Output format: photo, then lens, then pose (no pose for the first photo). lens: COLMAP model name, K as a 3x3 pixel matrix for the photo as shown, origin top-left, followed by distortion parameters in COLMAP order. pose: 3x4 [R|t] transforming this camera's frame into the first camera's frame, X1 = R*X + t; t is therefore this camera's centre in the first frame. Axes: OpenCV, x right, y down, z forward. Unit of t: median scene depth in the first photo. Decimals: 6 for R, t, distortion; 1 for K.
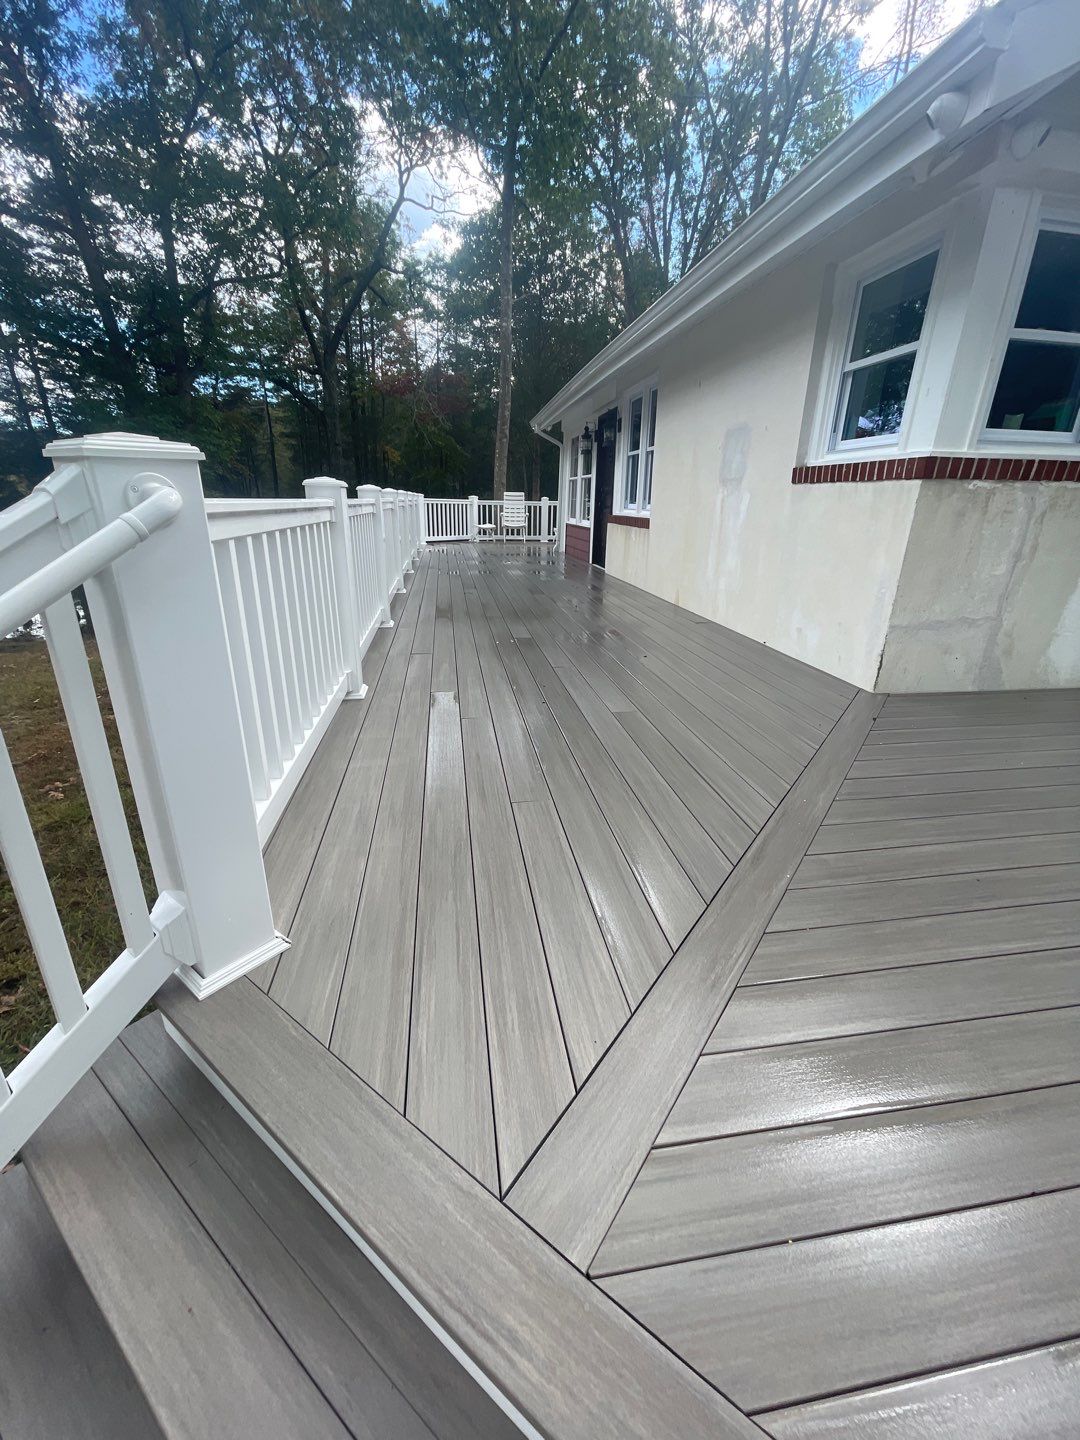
lens RADIAL K [[574.2, 0, 536.9], [0, 574.2, 717.1], [0, 0, 1]] dist [0.000661, -0.000573]
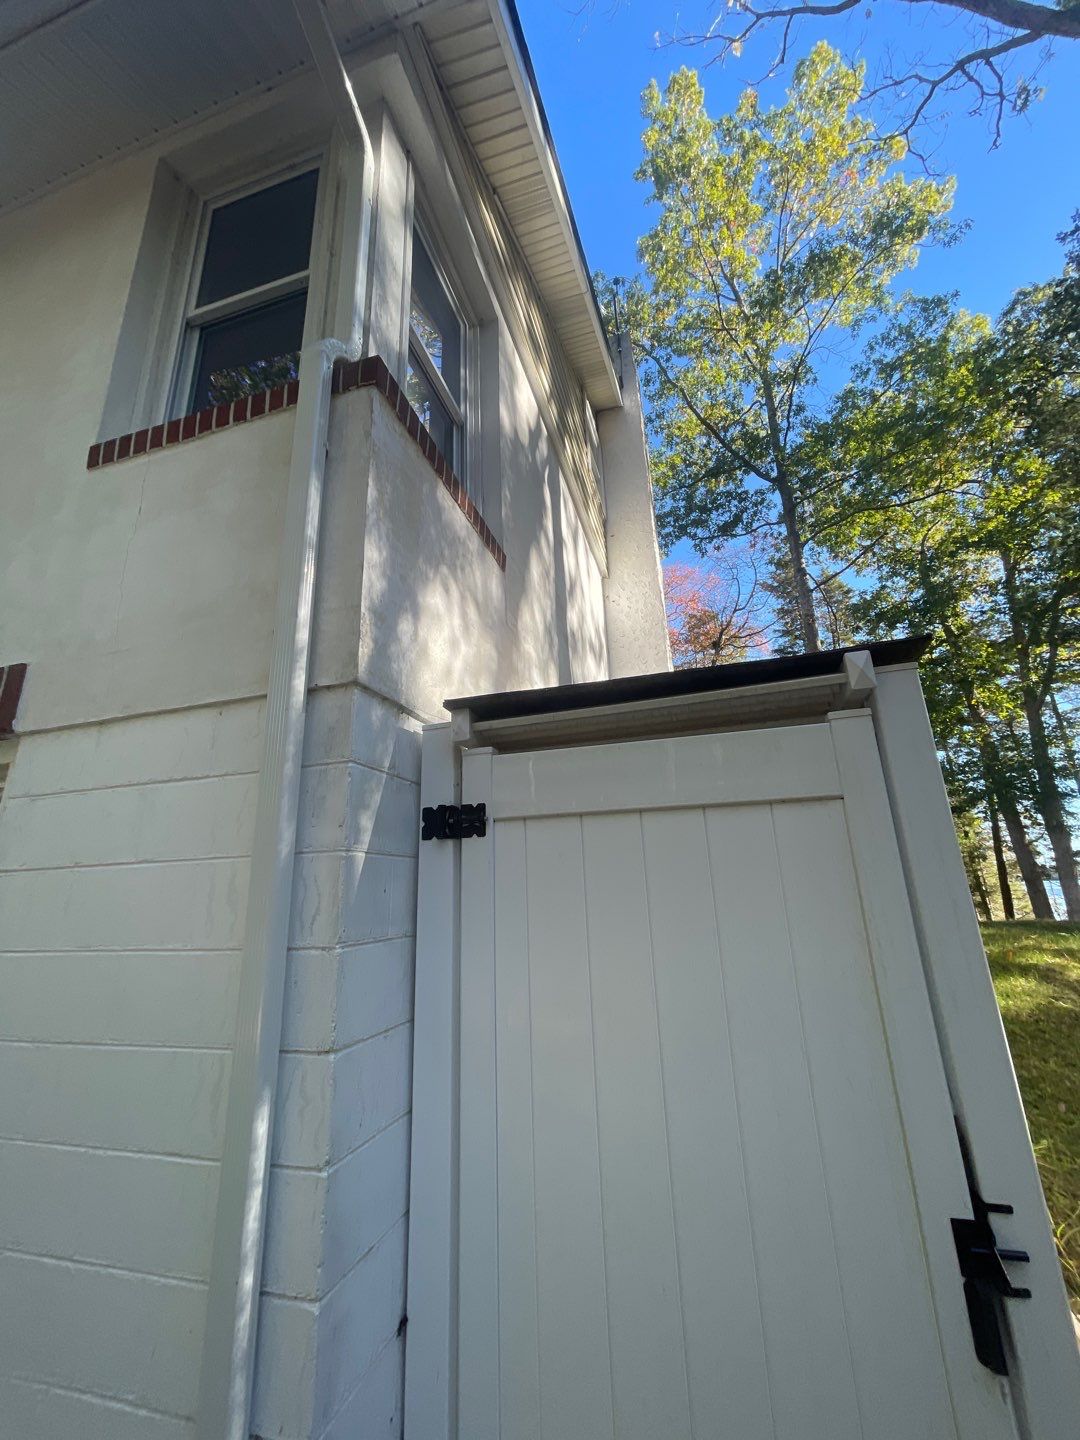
lens RADIAL K [[574.2, 0, 536.9], [0, 574.2, 717.1], [0, 0, 1]] dist [0.000661, -0.000573]
pose [[0.420638, 0.234348, 0.876438, 0.284792], [0.360744, 0.843199, -0.398596, 0.163397], [-0.832423, 0.483835, 0.270142, 0.836141]]
